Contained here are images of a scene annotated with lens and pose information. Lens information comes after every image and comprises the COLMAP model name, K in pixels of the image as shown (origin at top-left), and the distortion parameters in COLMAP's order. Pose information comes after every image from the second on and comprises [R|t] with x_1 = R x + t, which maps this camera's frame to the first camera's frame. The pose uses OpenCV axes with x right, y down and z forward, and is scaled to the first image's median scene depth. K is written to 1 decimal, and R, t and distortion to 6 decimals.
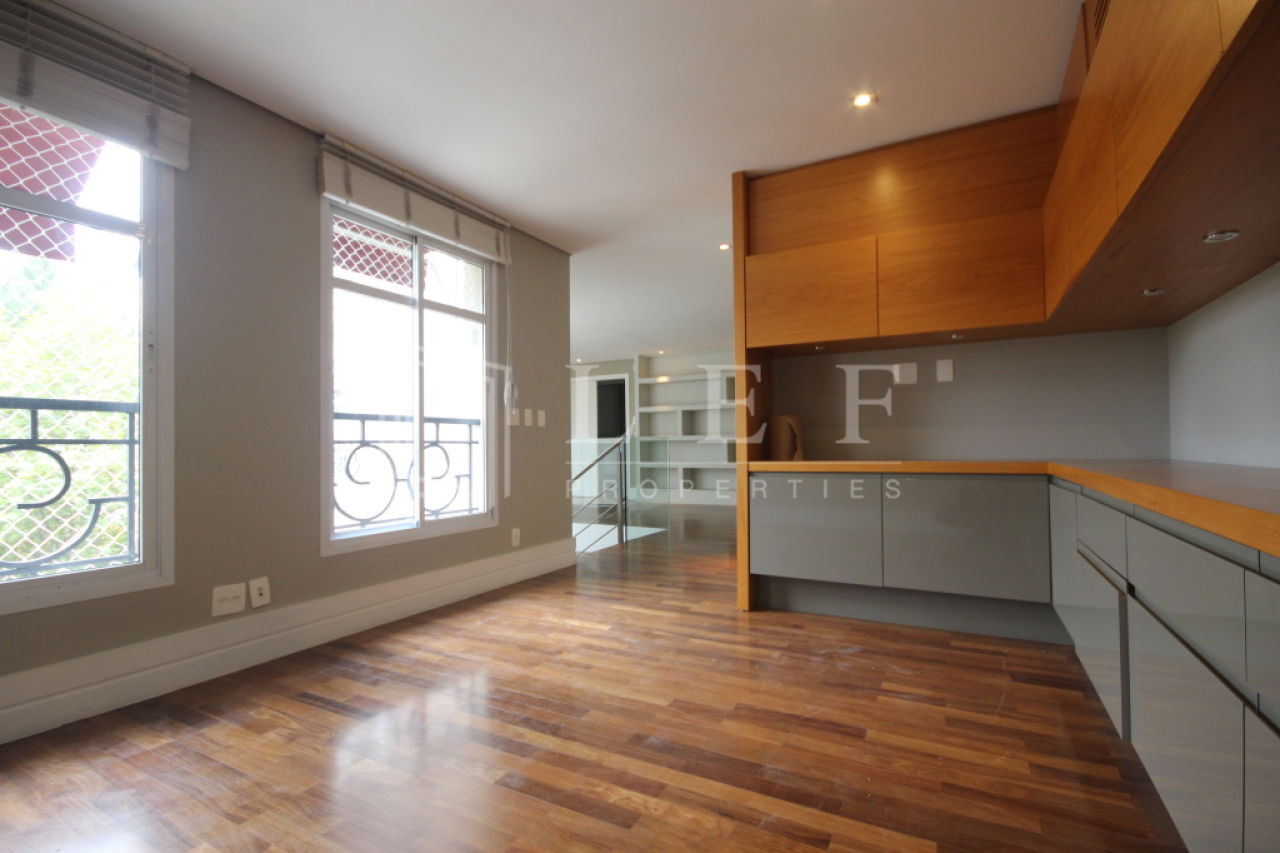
lens RADIAL K [[588.0, 0, 638.9], [0, 588.0, 427.9], [0, 0, 1]] dist [-0.013943, 0.000066]
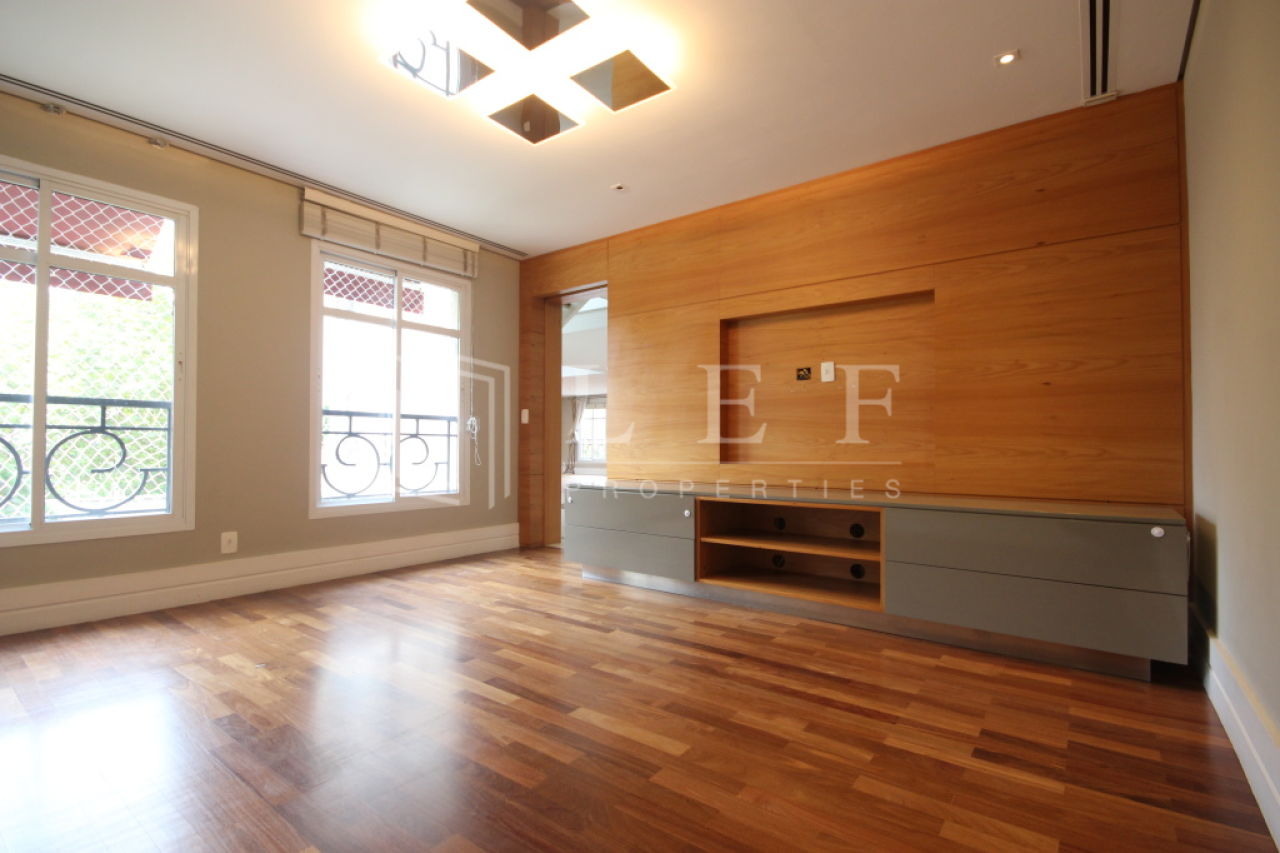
lens RADIAL K [[588.0, 0, 639.4], [0, 588.0, 424.8], [0, 0, 1]] dist [-0.013943, 0.000066]
pose [[0.988964, 0.006970, -0.147991, 0.344958], [-0.008170, 0.999938, -0.007505, 0.009982], [0.147929, 0.008631, 0.988960, -0.176301]]
